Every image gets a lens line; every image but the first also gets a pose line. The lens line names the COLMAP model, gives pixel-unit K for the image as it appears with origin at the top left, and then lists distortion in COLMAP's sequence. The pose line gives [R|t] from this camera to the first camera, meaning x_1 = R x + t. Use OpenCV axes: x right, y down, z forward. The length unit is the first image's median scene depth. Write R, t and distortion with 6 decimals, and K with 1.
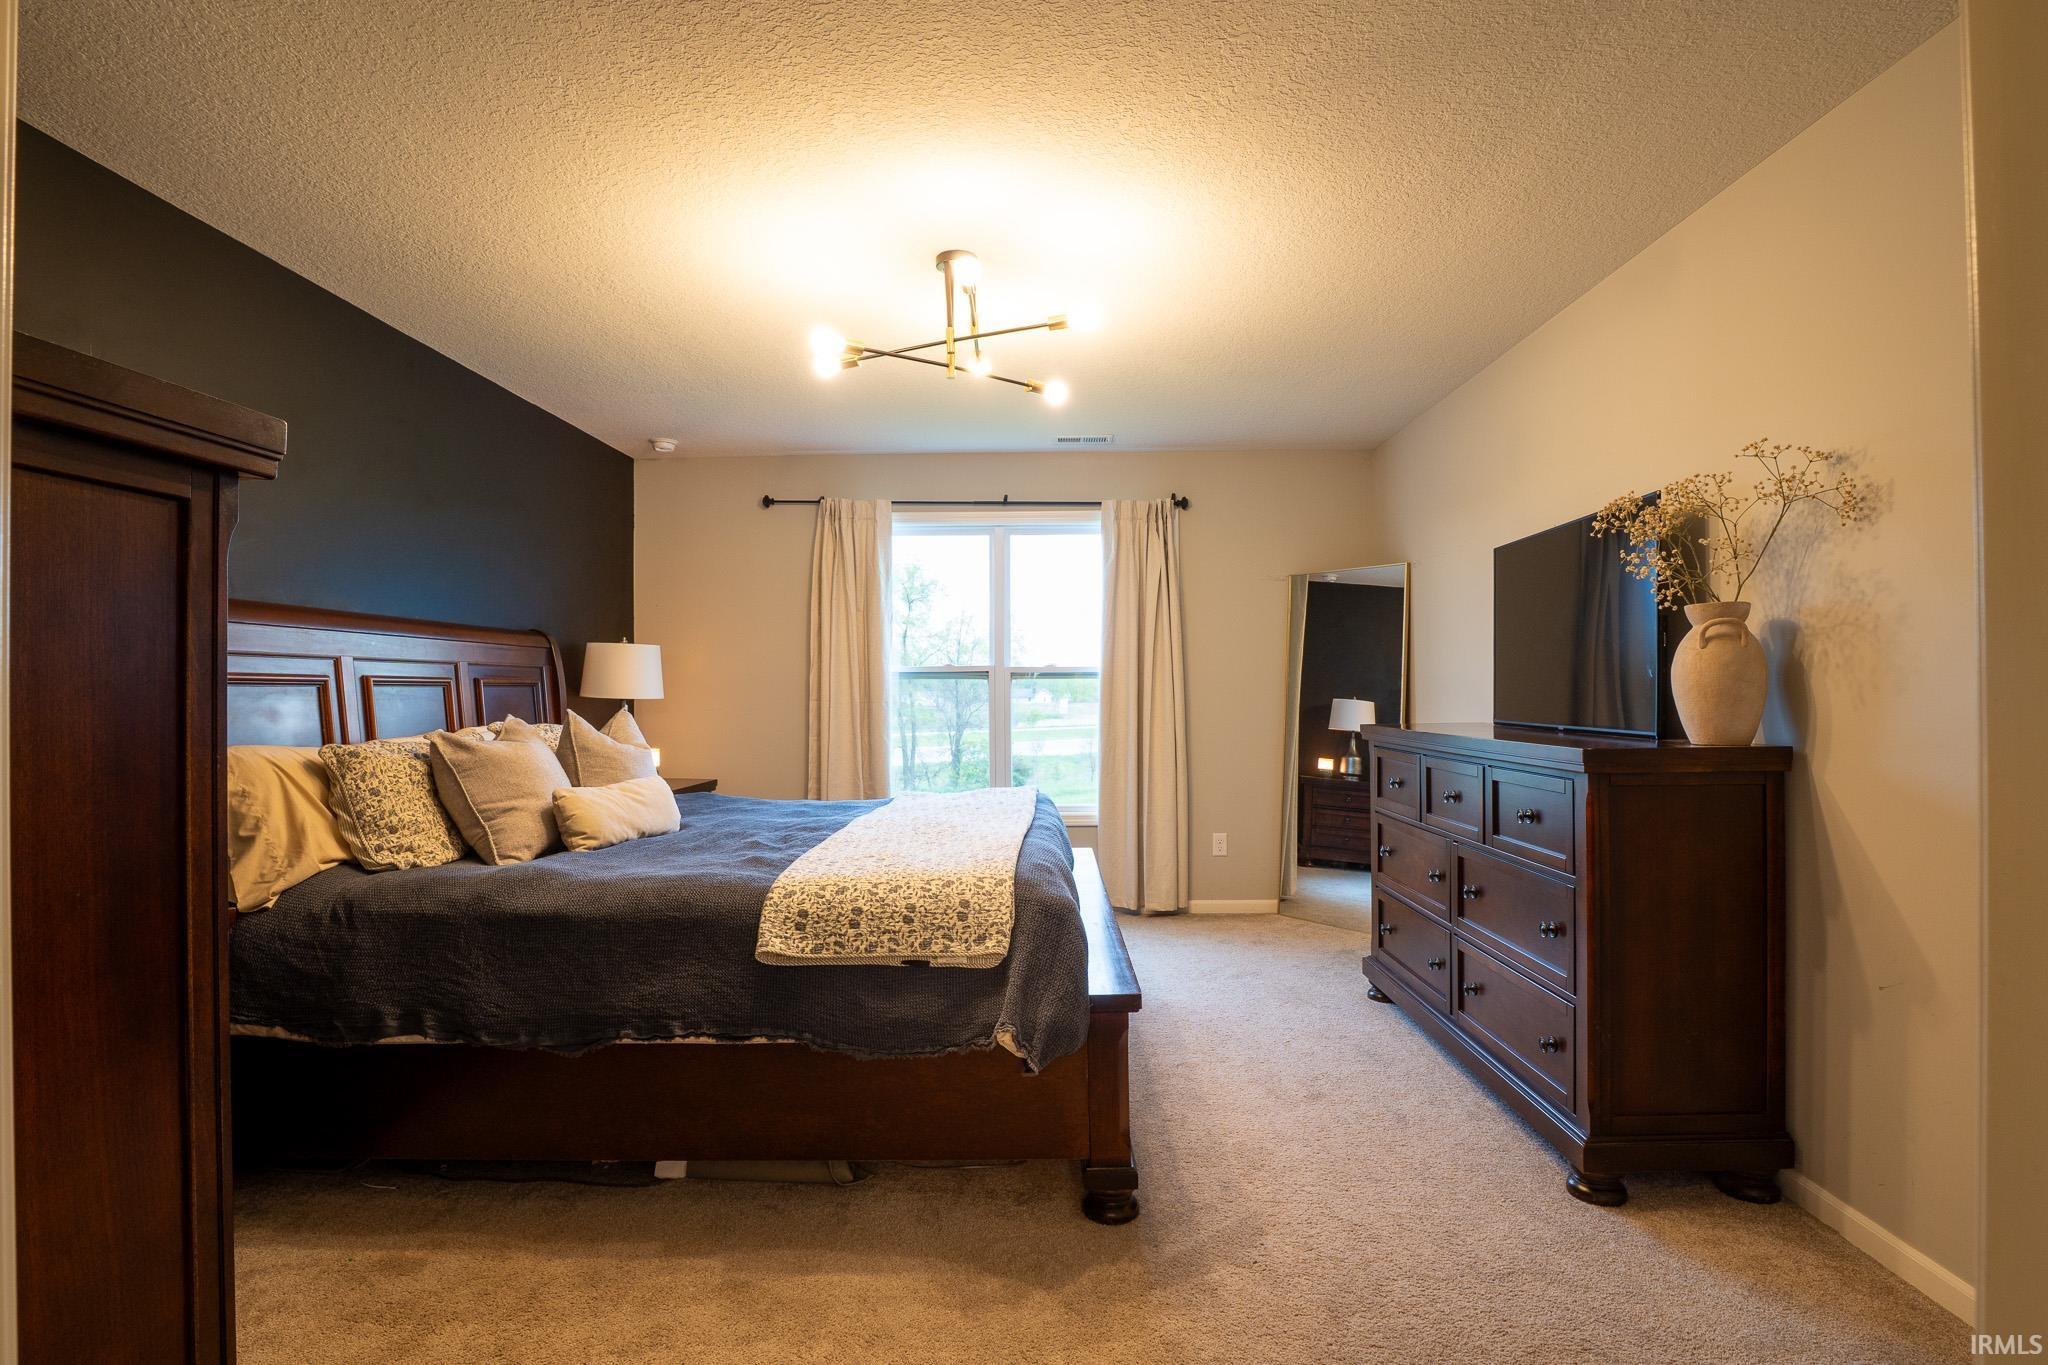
lens RADIAL K [[964.0, 0, 1020.2], [0, 964.0, 672.3], [0, 0, 1]] dist [-0.030321, 0.001622]
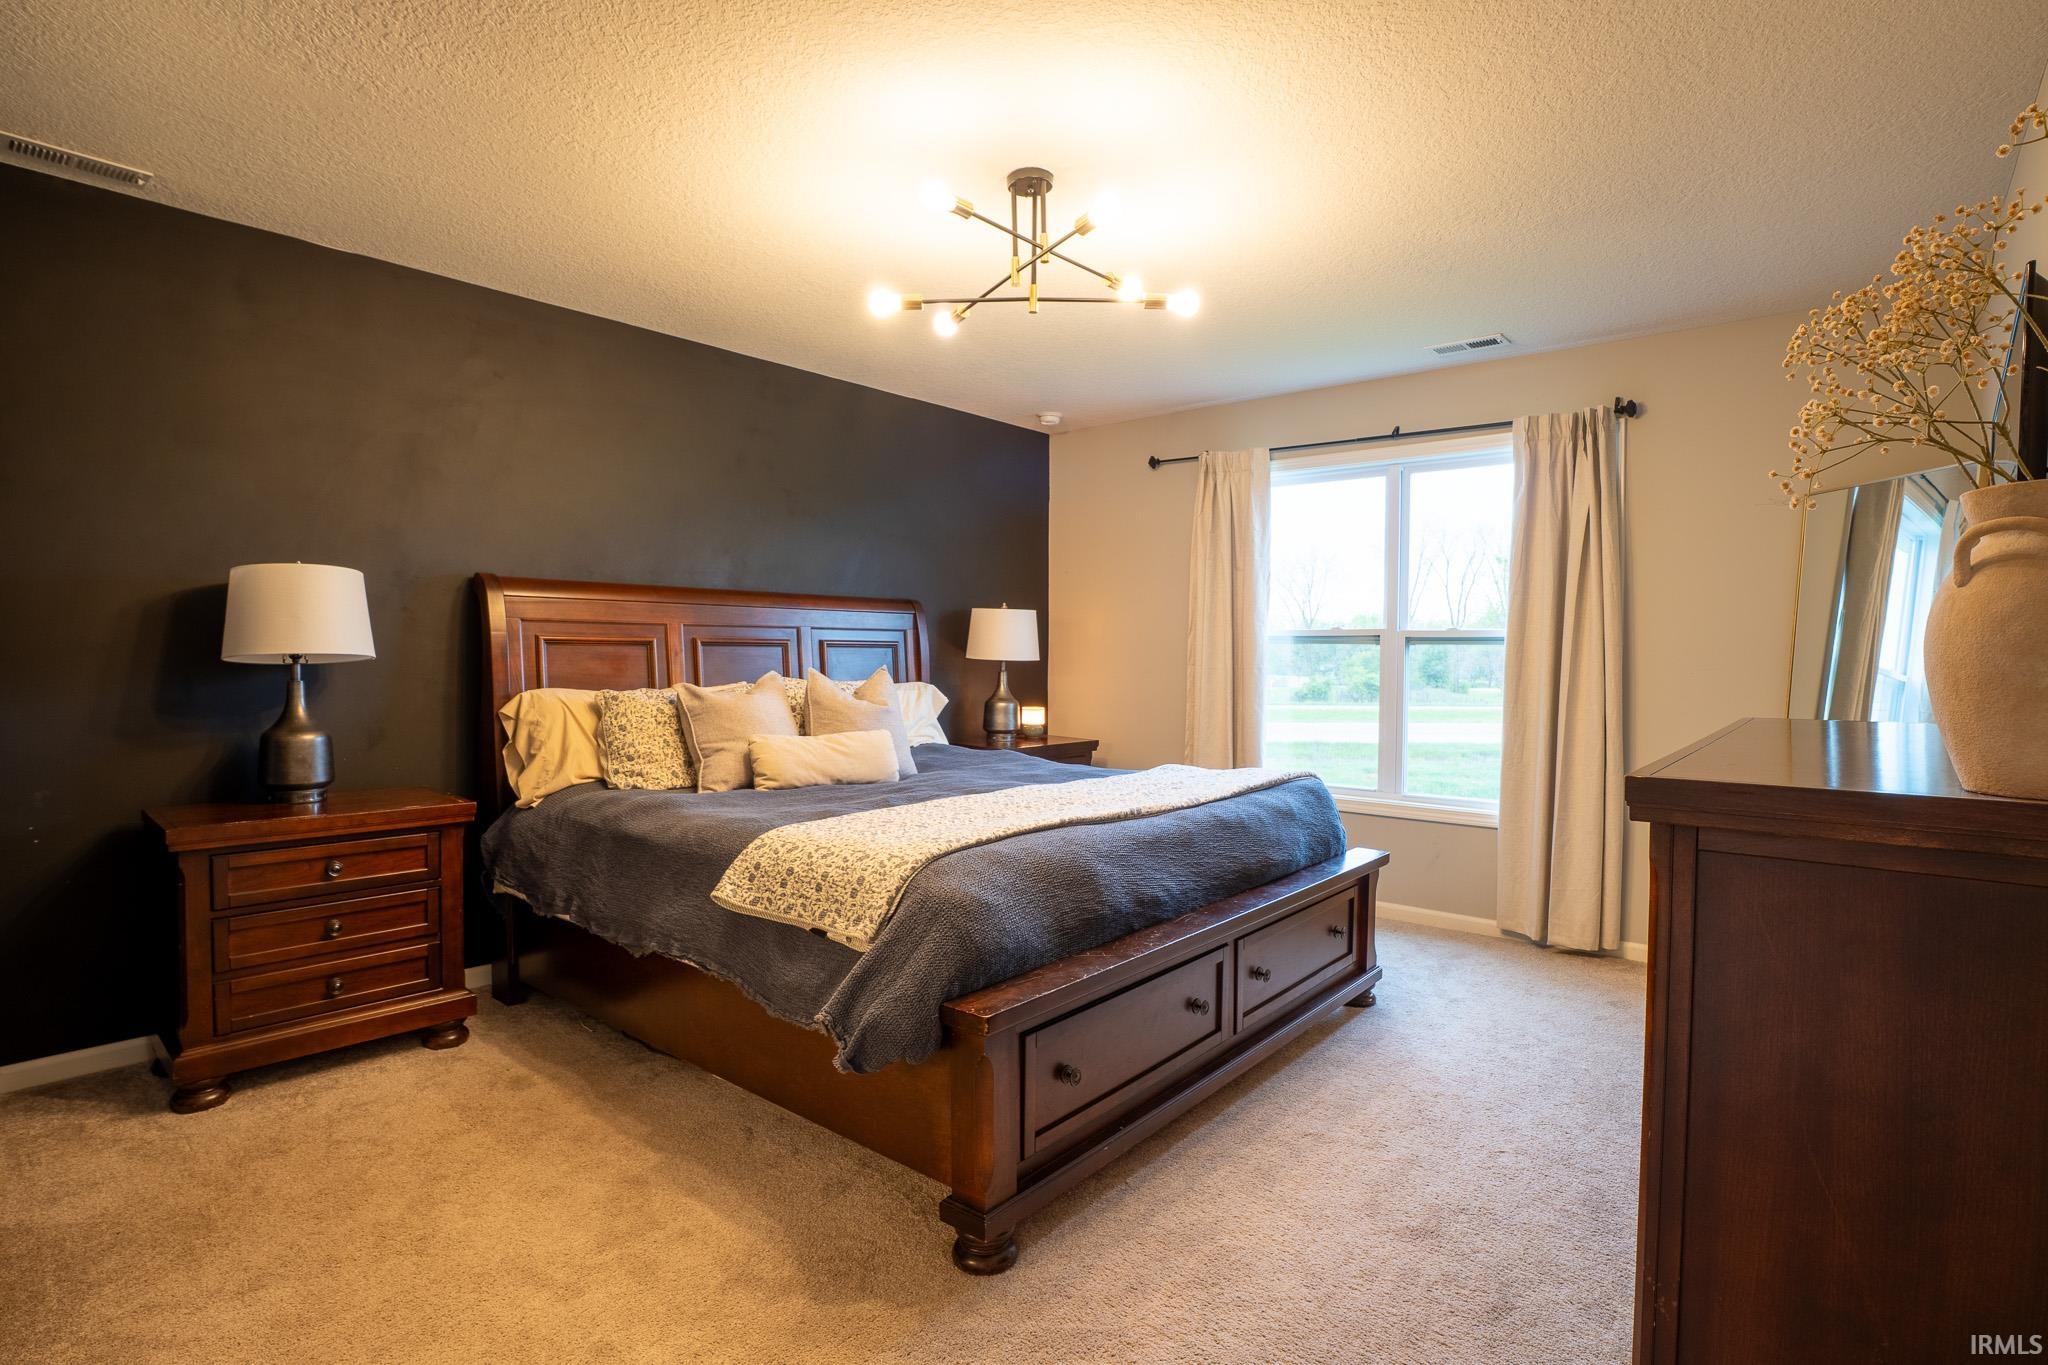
lens RADIAL K [[956.8, 0, 989.6], [0, 956.8, 679.9], [0, 0, 1]] dist [-0.040660, 0.000607]
pose [[0.794257, 0.029304, -0.606874, 0.463854], [-0.002213, 0.998969, 0.045342, 0.001246], [0.607577, -0.034670, 0.793503, 0.263134]]
